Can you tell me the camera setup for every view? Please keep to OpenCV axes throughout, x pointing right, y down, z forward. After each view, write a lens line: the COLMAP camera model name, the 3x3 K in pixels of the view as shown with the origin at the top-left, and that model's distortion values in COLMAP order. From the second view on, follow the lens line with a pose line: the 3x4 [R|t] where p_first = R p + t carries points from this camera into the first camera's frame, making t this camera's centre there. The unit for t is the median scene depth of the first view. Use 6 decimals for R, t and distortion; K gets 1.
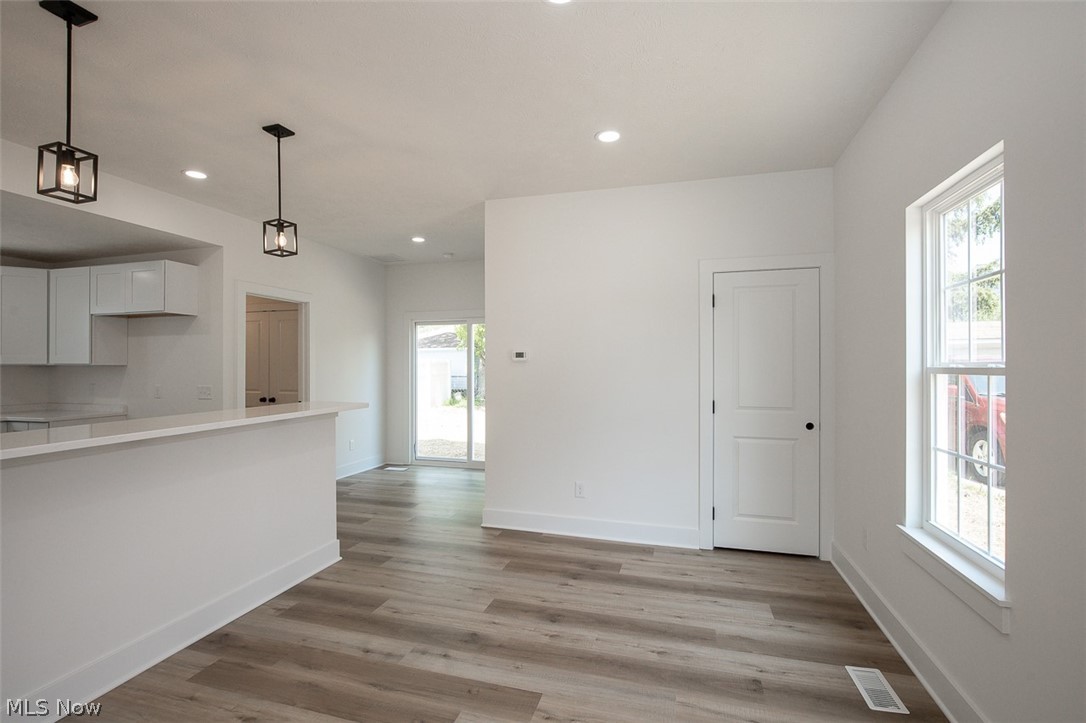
lens RADIAL K [[501.4, 0, 535.4], [0, 501.4, 366.8], [0, 0, 1]] dist [-0.011590, 0.004048]
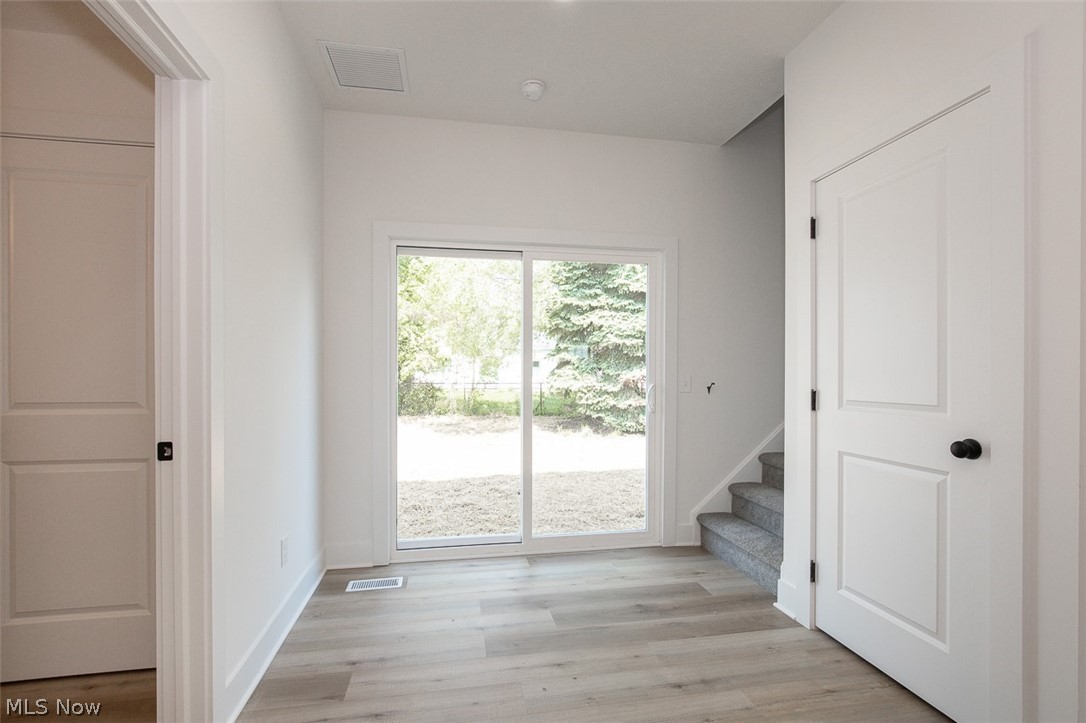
lens RADIAL K [[501.4, 0, 547.1], [0, 501.4, 377.0], [0, 0, 1]] dist [-0.011590, 0.004048]
pose [[0.884172, 0.002616, 0.467153, -0.835548], [-0.007388, 0.999938, 0.008383, 0.064950], [-0.467102, -0.010864, 0.884137, 1.346655]]
